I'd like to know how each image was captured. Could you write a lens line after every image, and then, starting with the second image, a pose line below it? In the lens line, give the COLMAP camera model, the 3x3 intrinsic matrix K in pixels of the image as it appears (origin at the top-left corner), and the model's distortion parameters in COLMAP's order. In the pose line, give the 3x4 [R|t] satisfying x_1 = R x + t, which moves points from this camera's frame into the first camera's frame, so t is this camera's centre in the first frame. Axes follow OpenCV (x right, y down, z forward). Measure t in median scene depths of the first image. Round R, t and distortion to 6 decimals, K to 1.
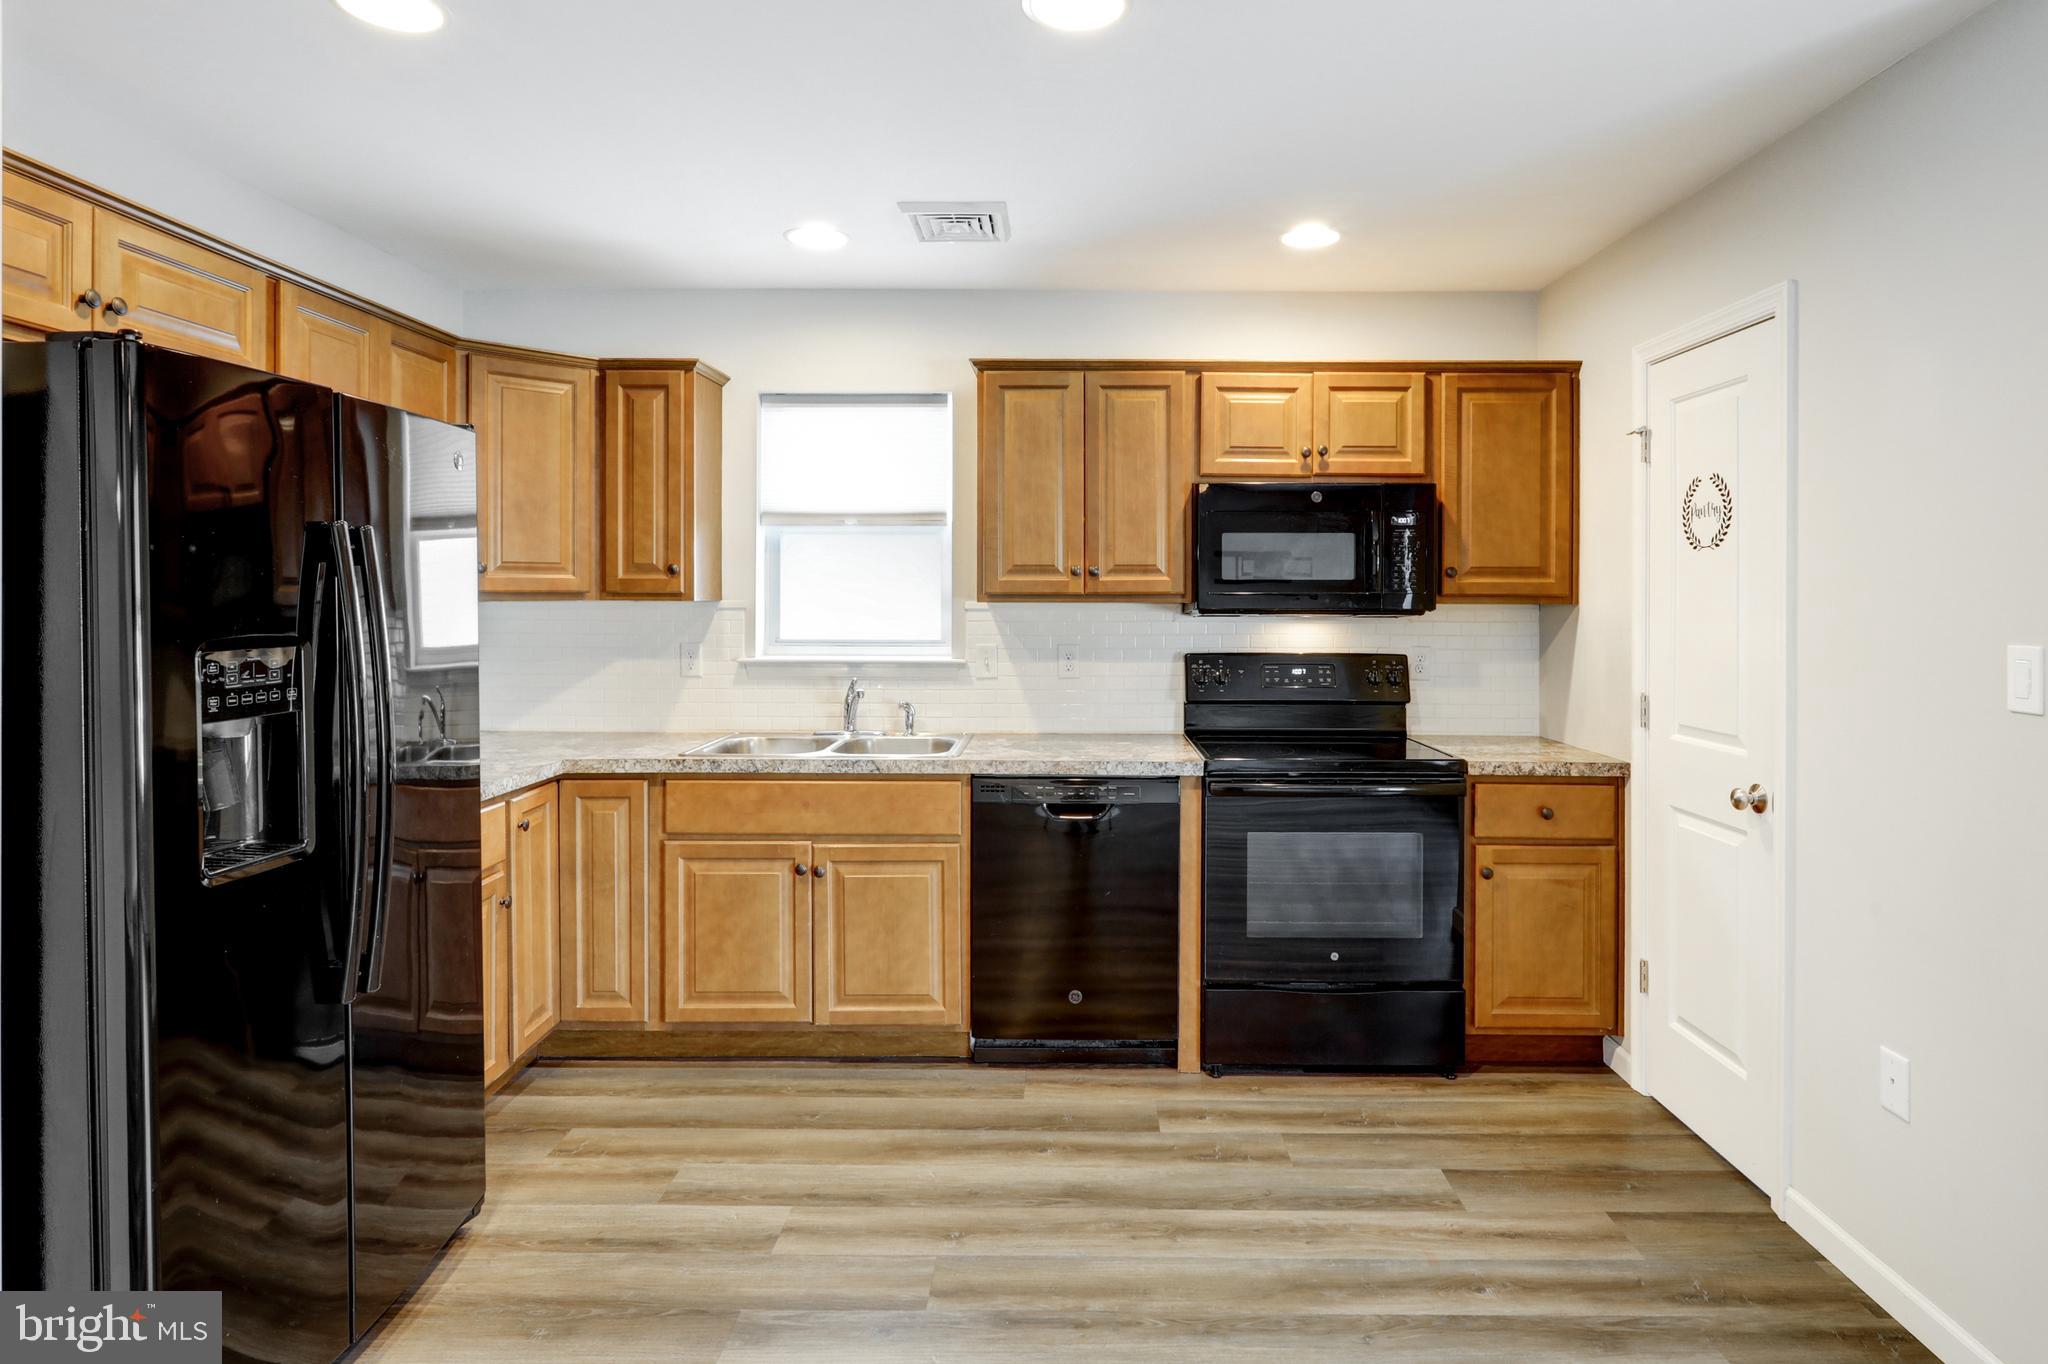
lens RADIAL K [[1113.6, 0, 1065.3], [0, 1113.6, 596.6], [0, 0, 1]] dist [-0.001949, 0.004533]
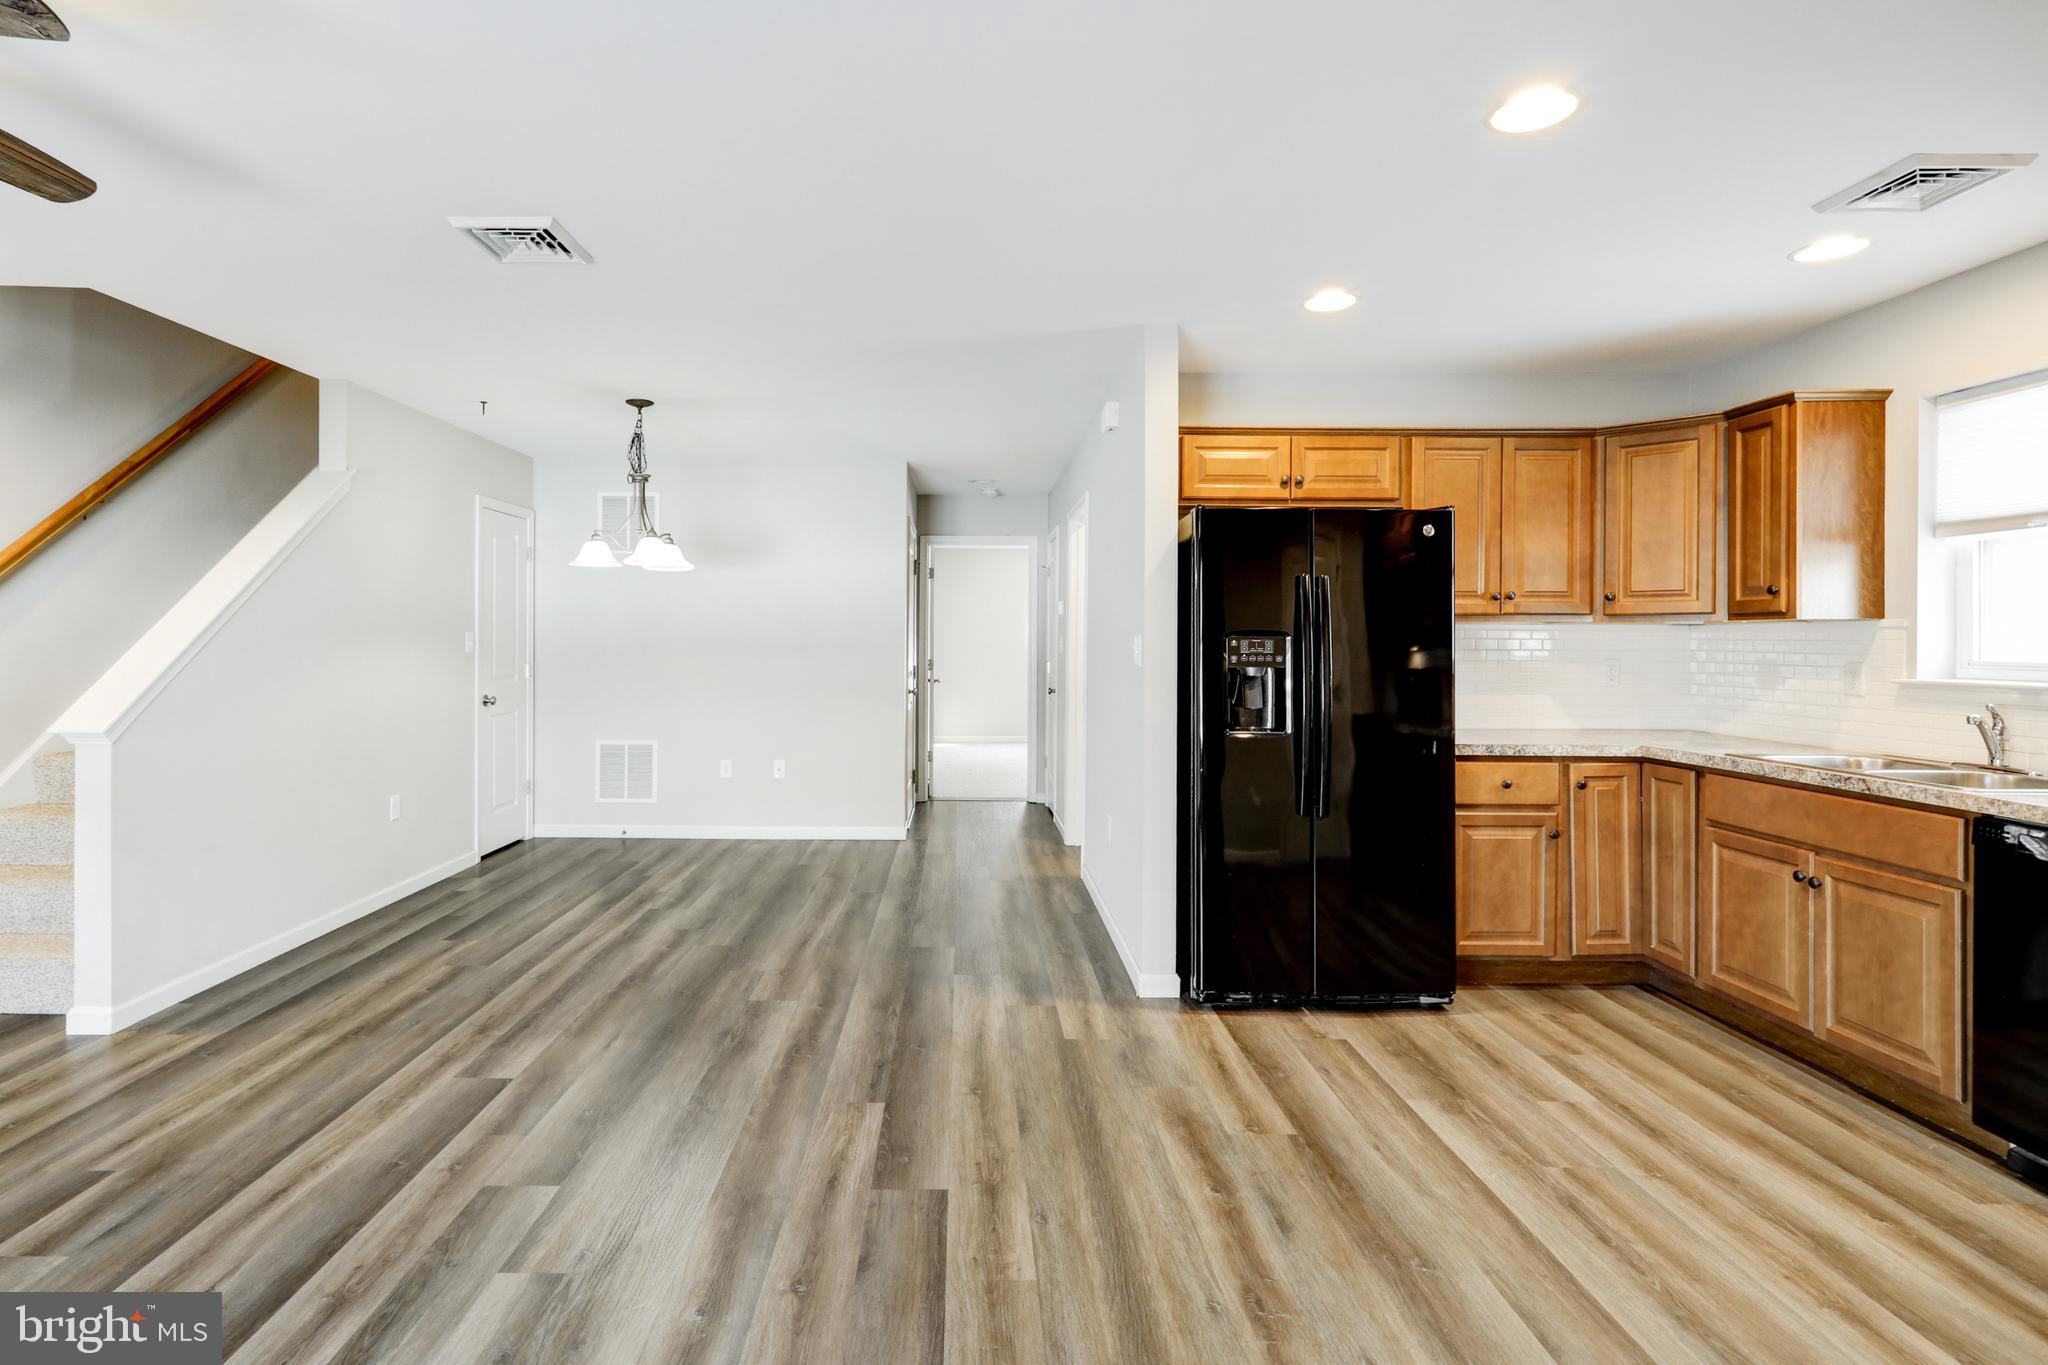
lens RADIAL K [[1010.6, 0, 961.1], [0, 1010.6, 640.4], [0, 0, 1]] dist [-0.008915, 0.006085]
pose [[0.009405, -0.003901, -0.999948, 0.674893], [-0.006458, 0.999971, -0.003962, 0.036911], [0.999935, 0.006495, 0.009379, 0.220467]]
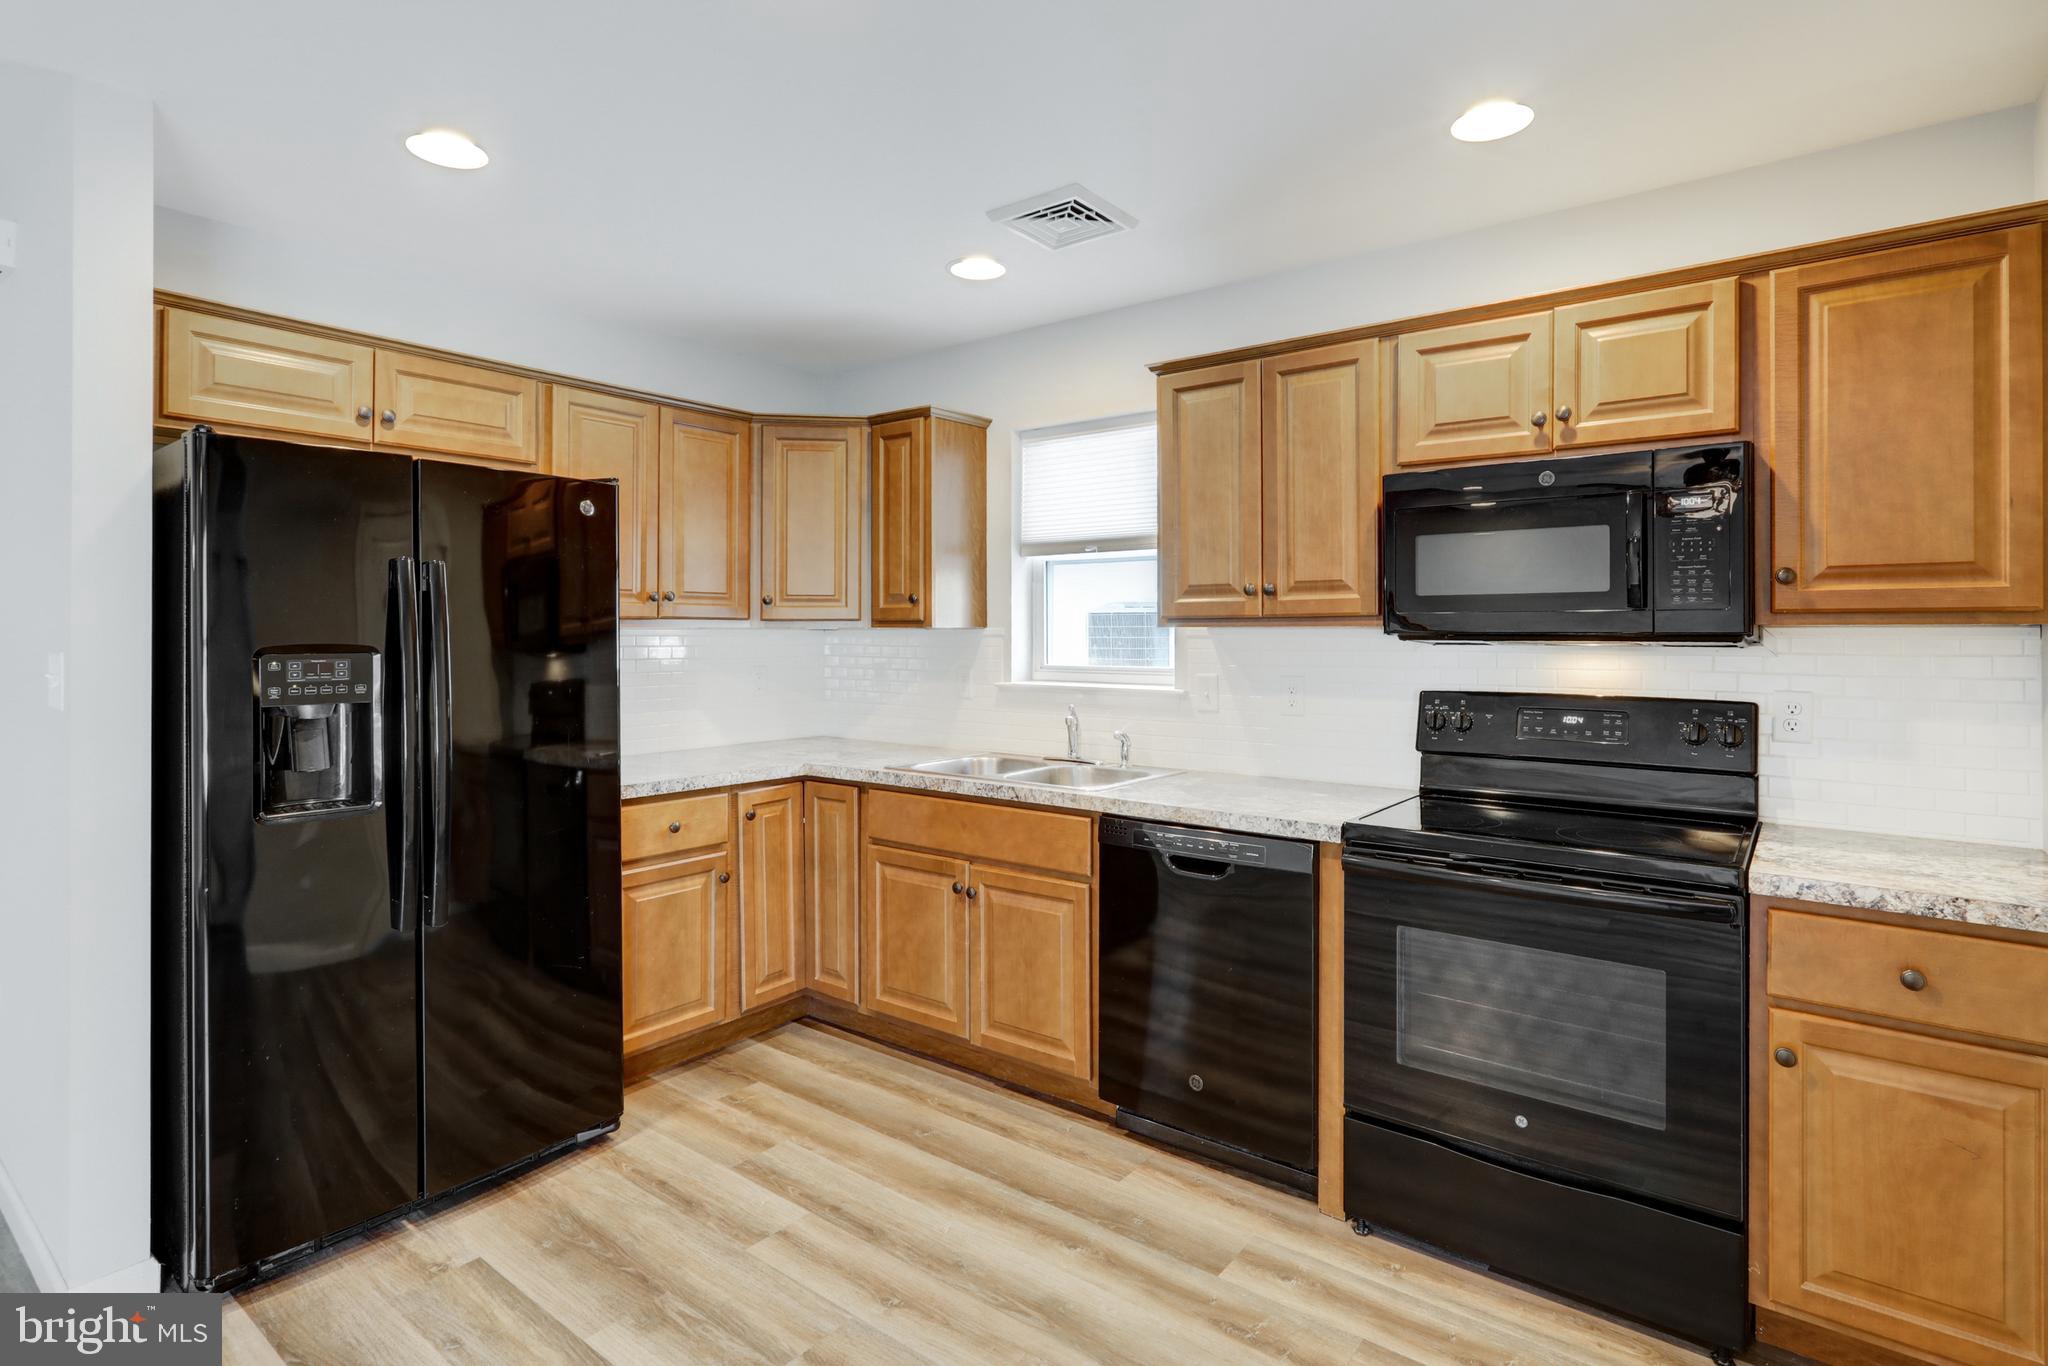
lens RADIAL K [[1010.6, 0, 1040.2], [0, 1010.6, 632.7], [0, 0, 1]] dist [-0.008915, 0.006085]
pose [[0.803521, -0.002391, -0.595272, 0.373885], [-0.000671, 0.999988, -0.004922, 0.015084], [0.595276, 0.004355, 0.803509, 0.296782]]
